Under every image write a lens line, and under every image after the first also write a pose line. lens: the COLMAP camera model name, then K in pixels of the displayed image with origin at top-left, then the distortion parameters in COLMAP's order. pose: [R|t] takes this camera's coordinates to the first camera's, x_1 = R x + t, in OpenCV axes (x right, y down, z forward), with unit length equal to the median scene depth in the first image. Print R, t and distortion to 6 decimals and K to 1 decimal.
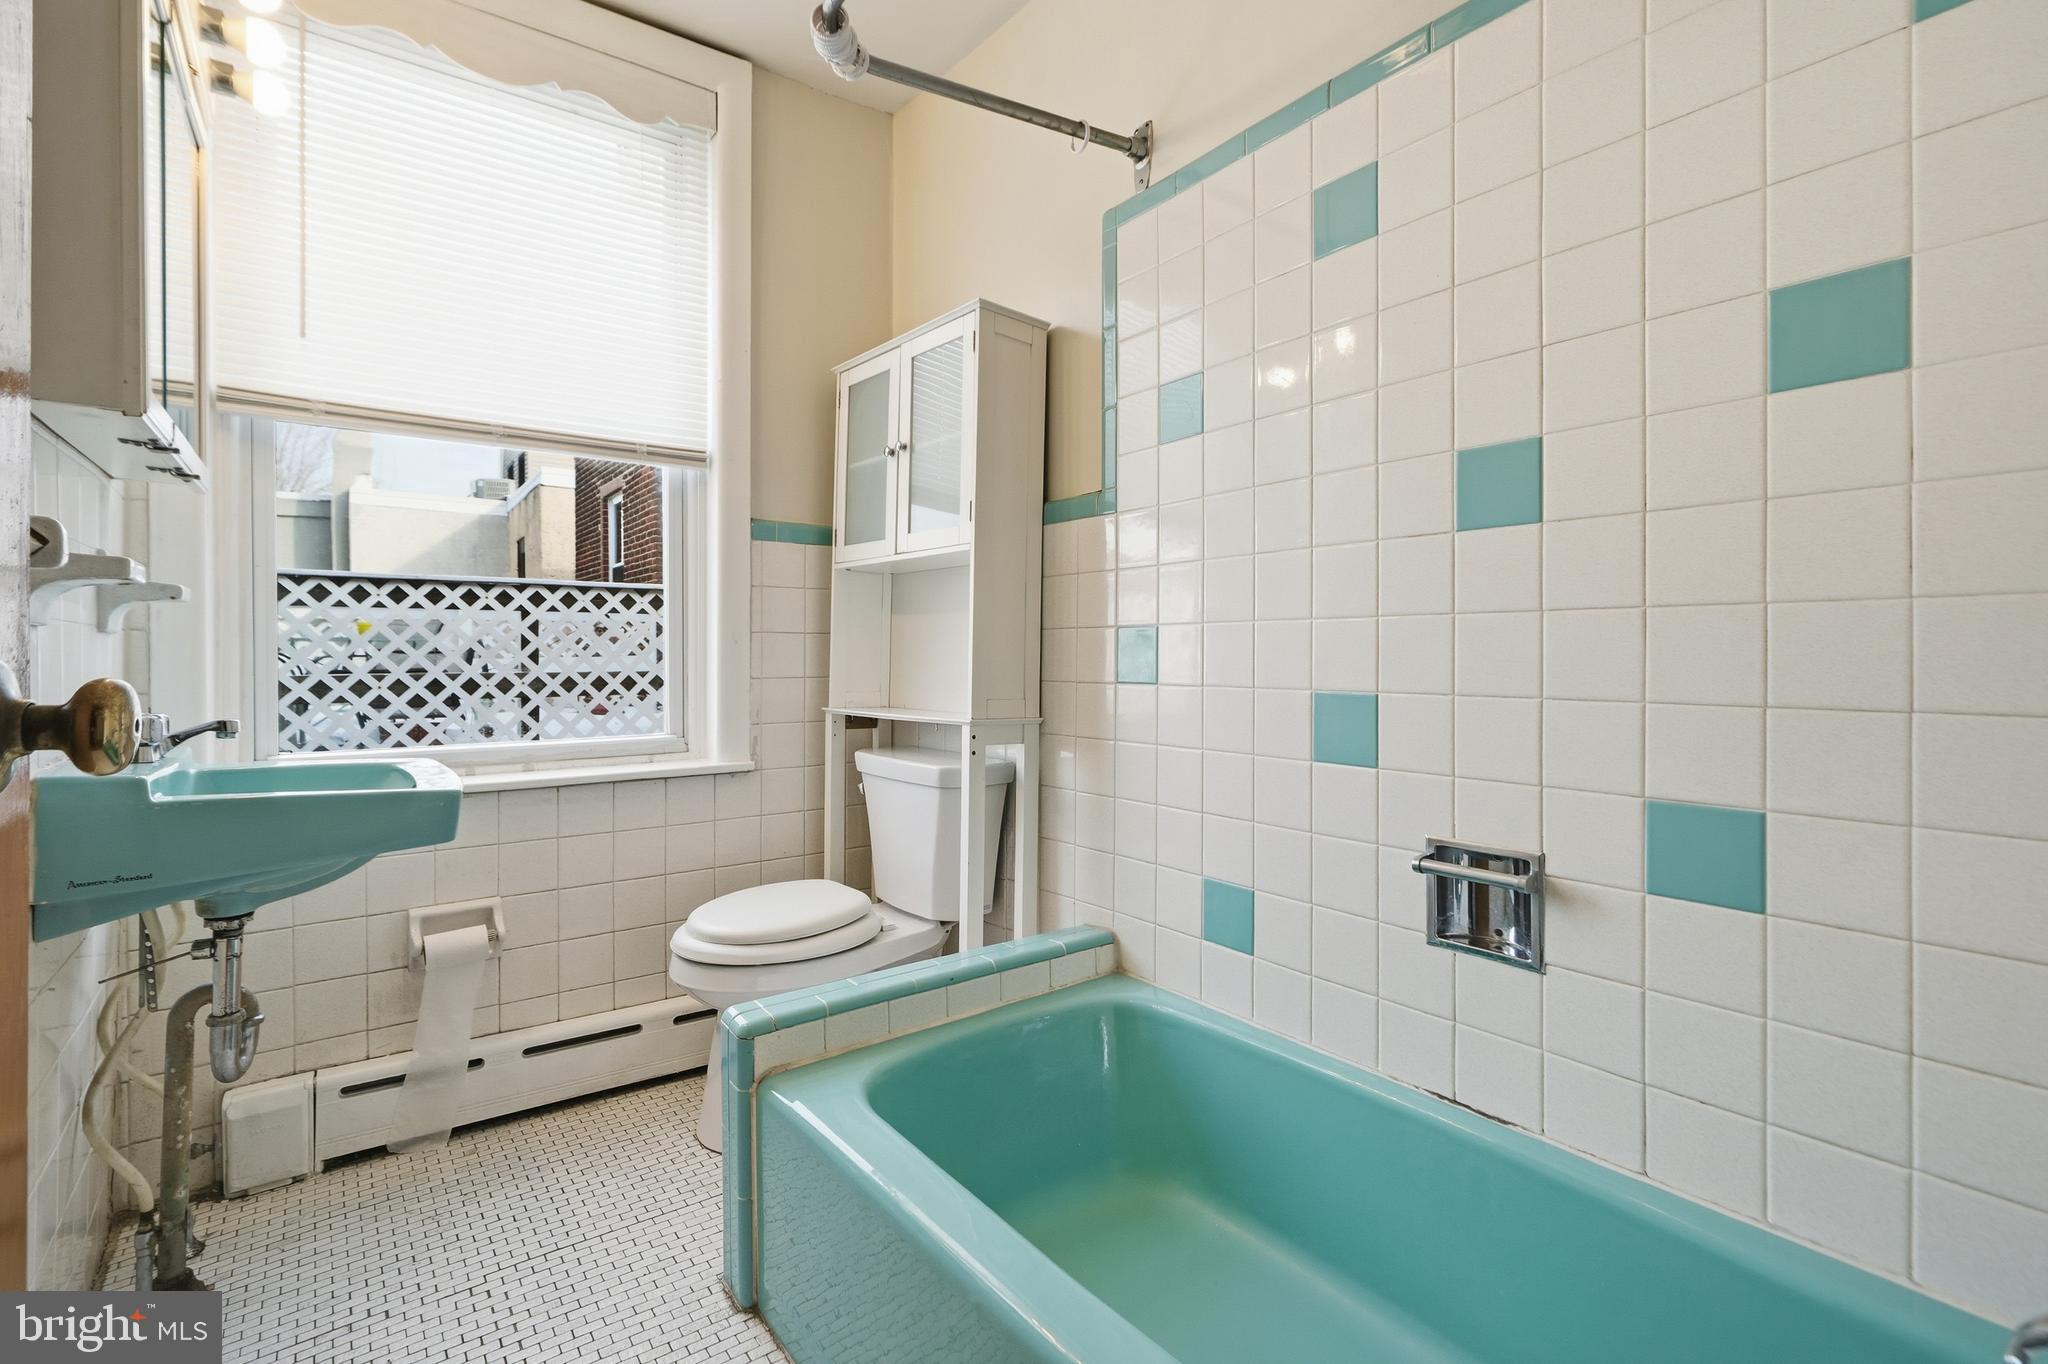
lens RADIAL K [[936.5, 0, 1015.3], [0, 936.5, 667.0], [0, 0, 1]] dist [-0.004555, 0.000451]
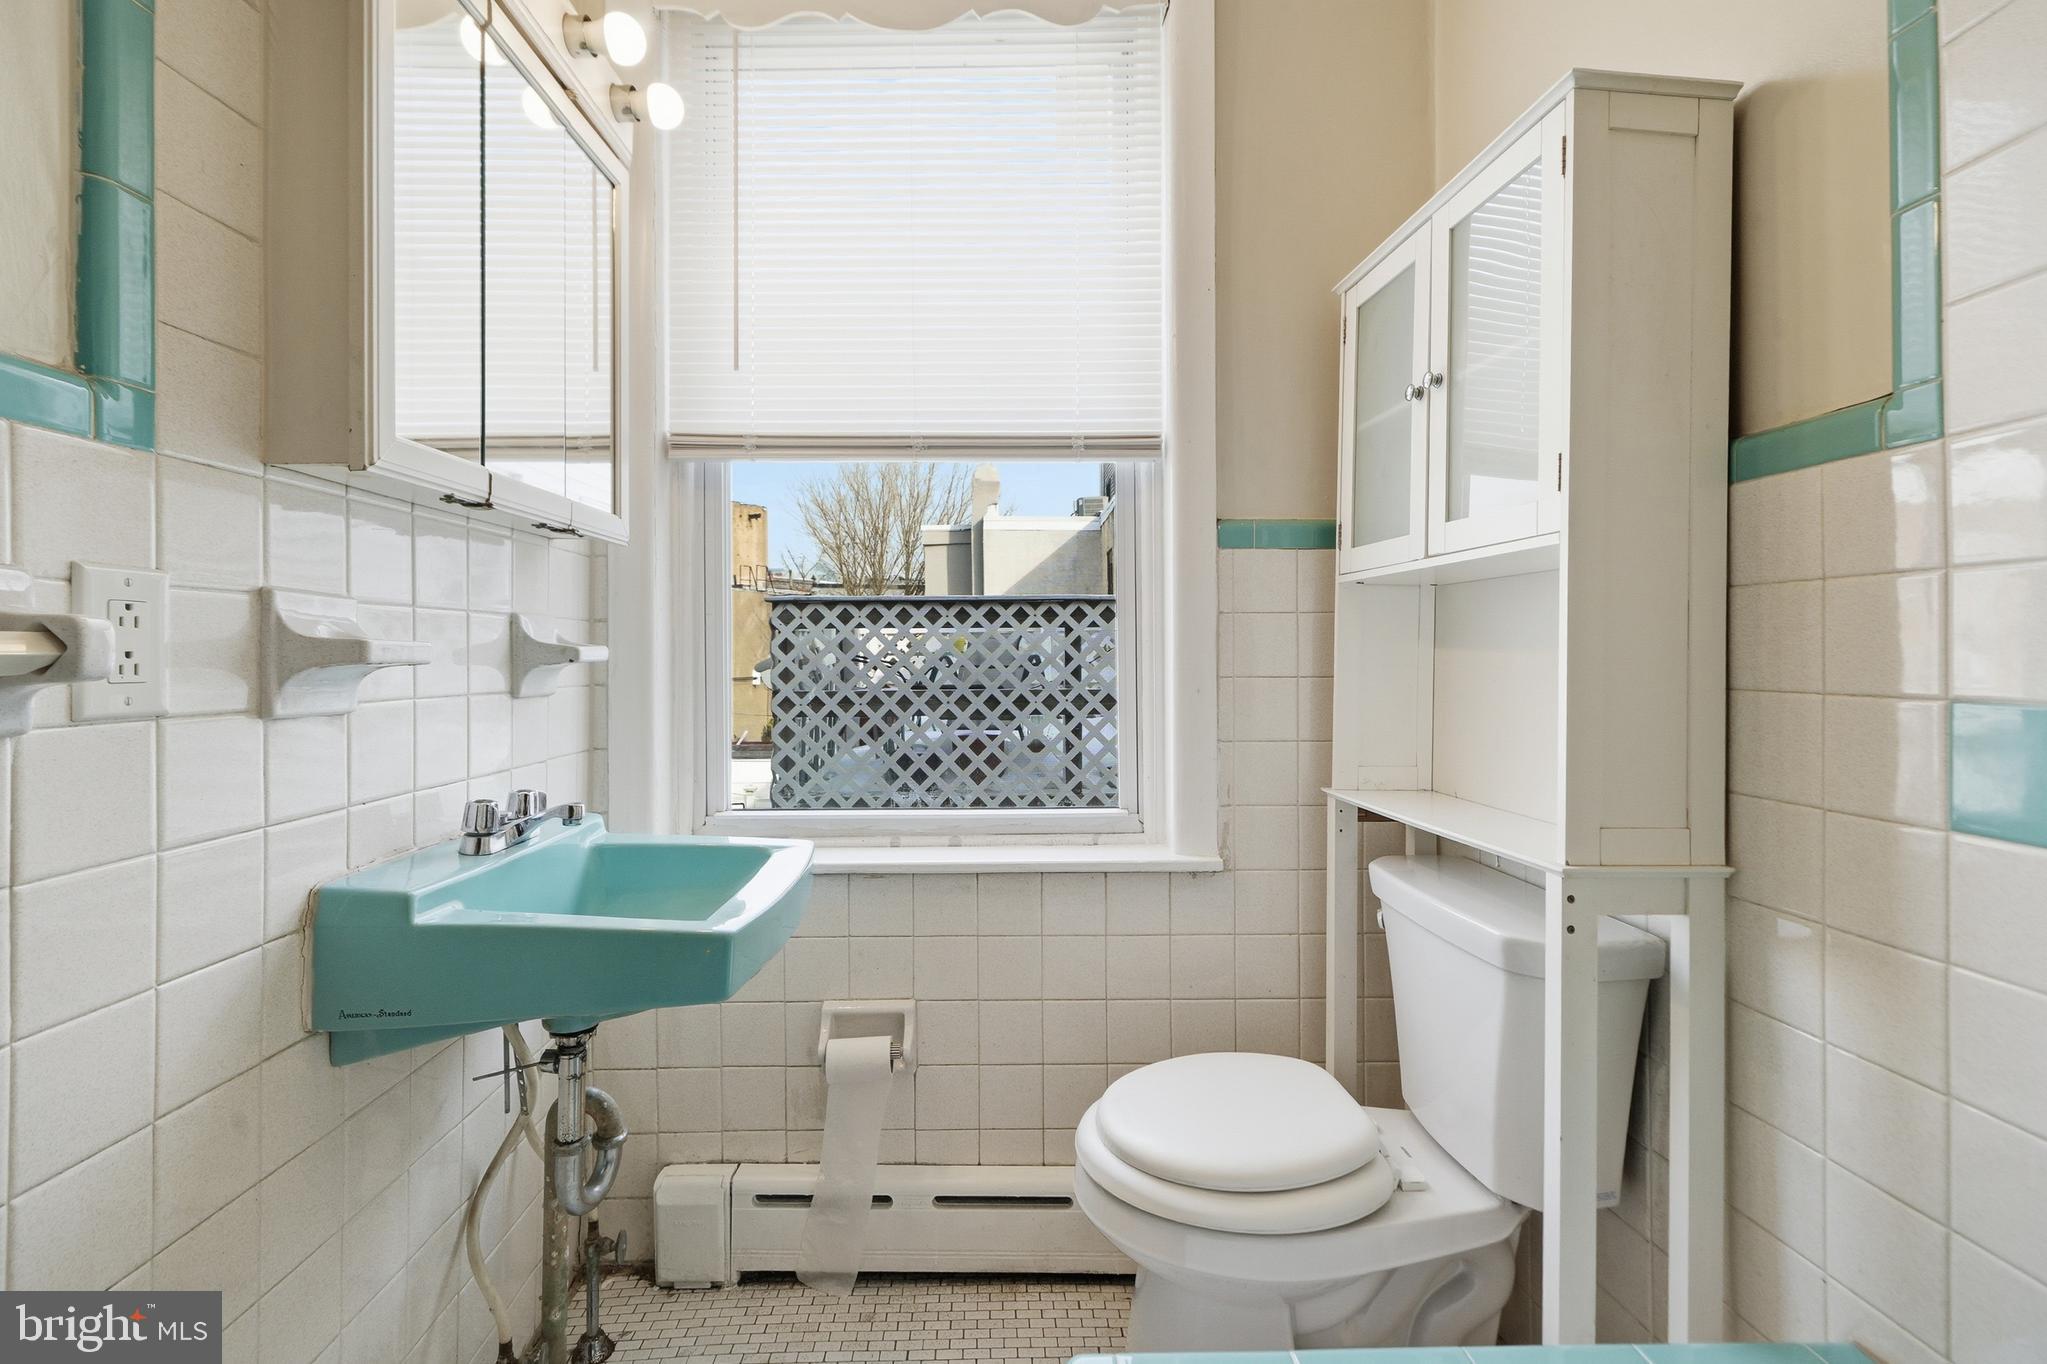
lens RADIAL K [[936.1, 0, 1015.1], [0, 936.1, 644.1], [0, 0, 1]] dist [-0.004555, 0.000451]
pose [[0.817257, -0.010223, -0.576182, 0.004166], [-0.000477, 0.999830, -0.018417, -0.055875], [0.576272, 0.015326, 0.817114, 0.368020]]
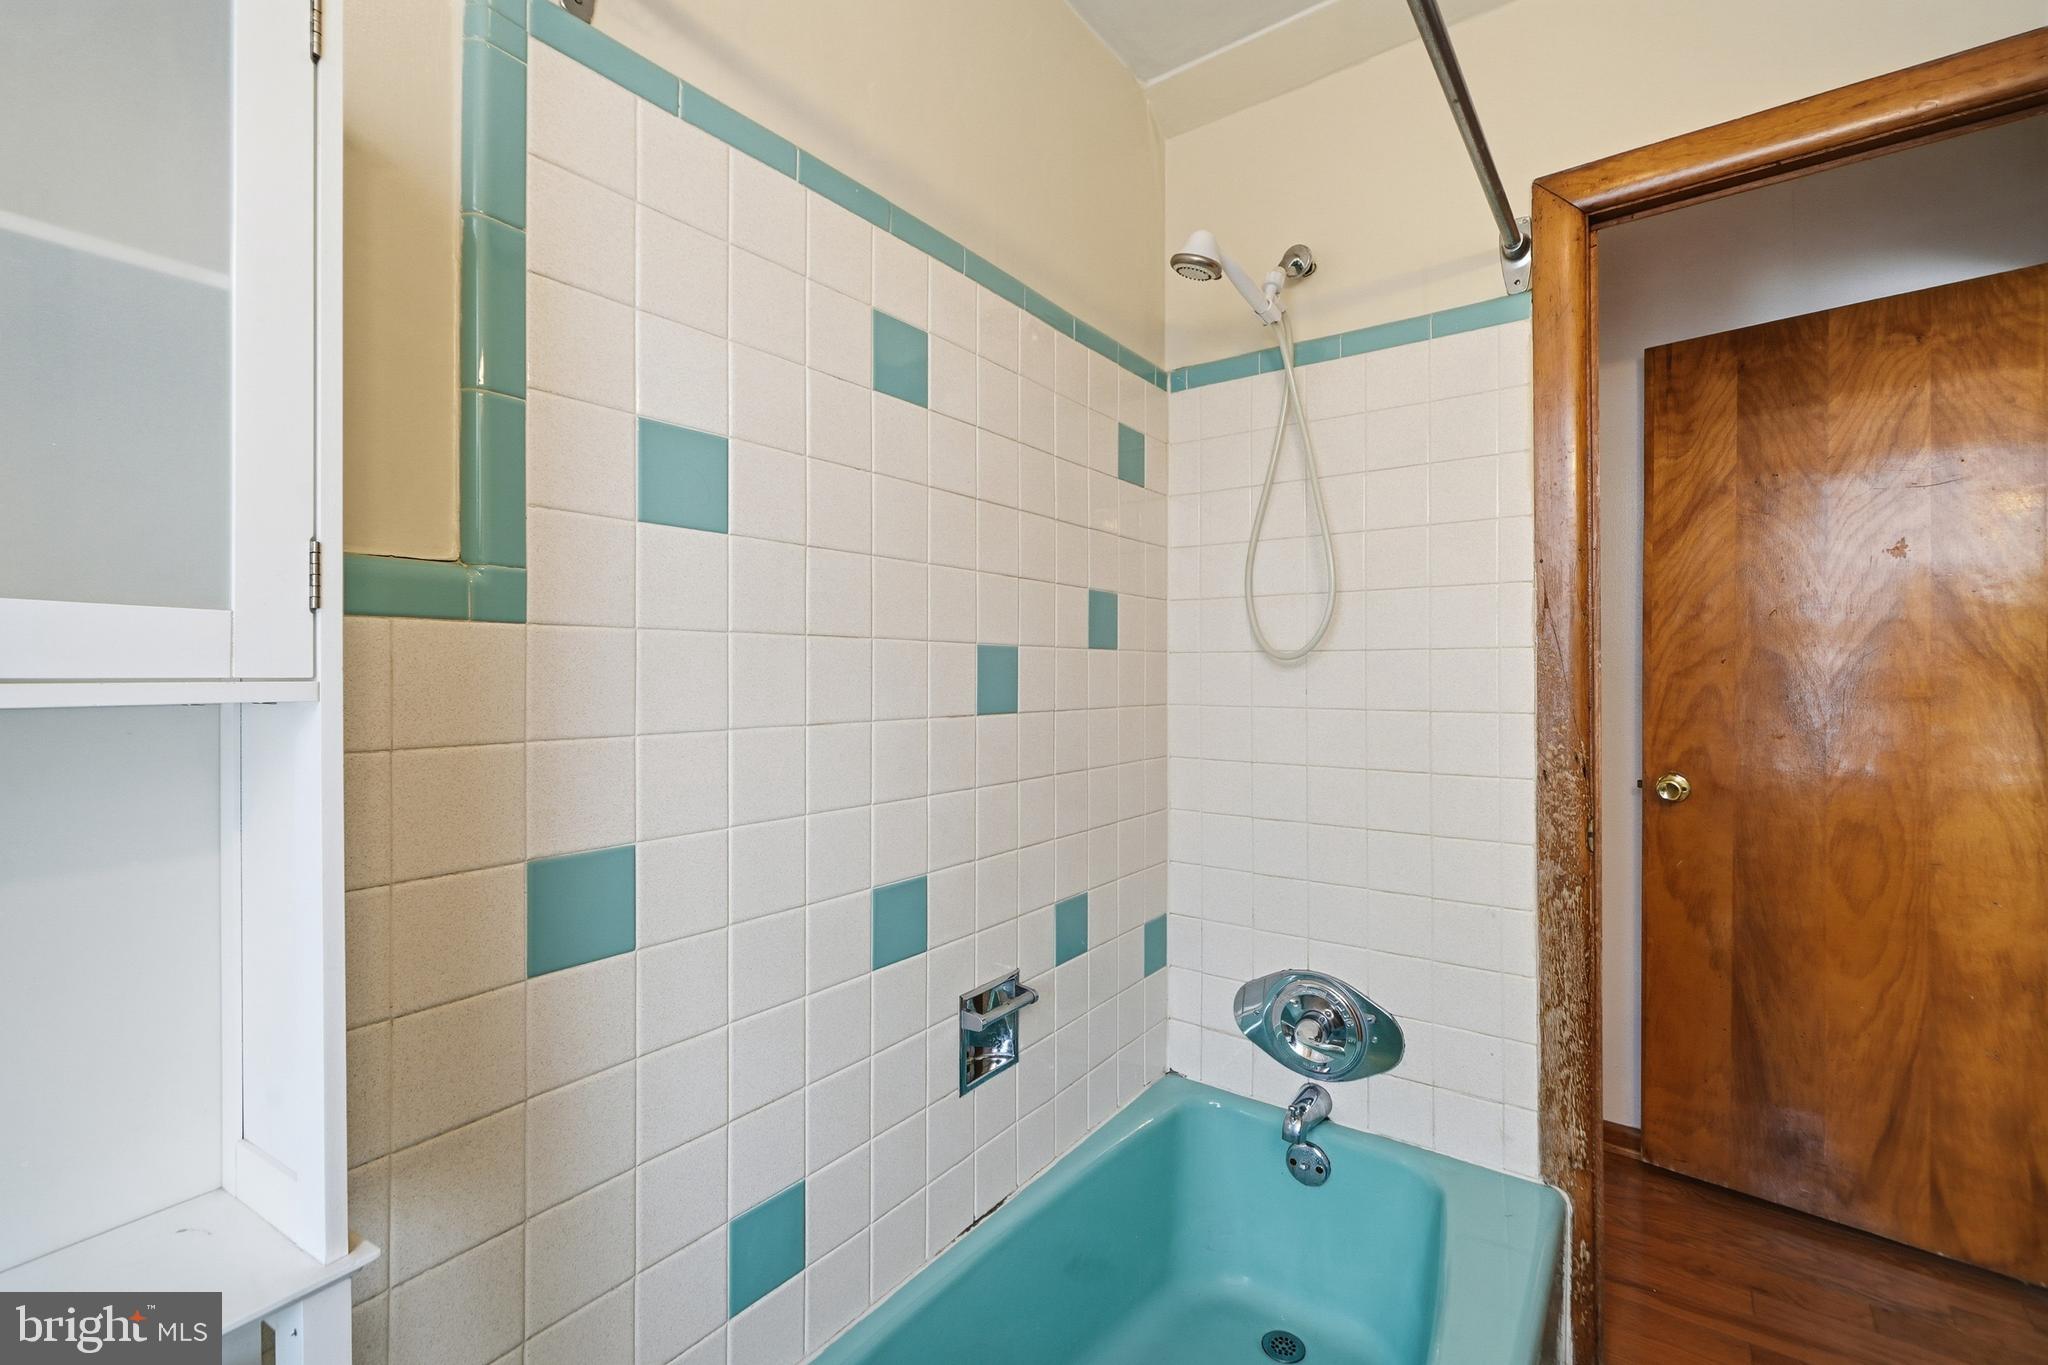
lens RADIAL K [[936.5, 0, 1023.9], [0, 936.5, 681.0], [0, 0, 1]] dist [-0.004555, 0.000451]
pose [[-0.296347, -0.001806, 0.955079, -0.420949], [0.011260, 0.999922, 0.005384, -0.129953], [-0.955014, 0.012350, -0.296304, 0.865418]]
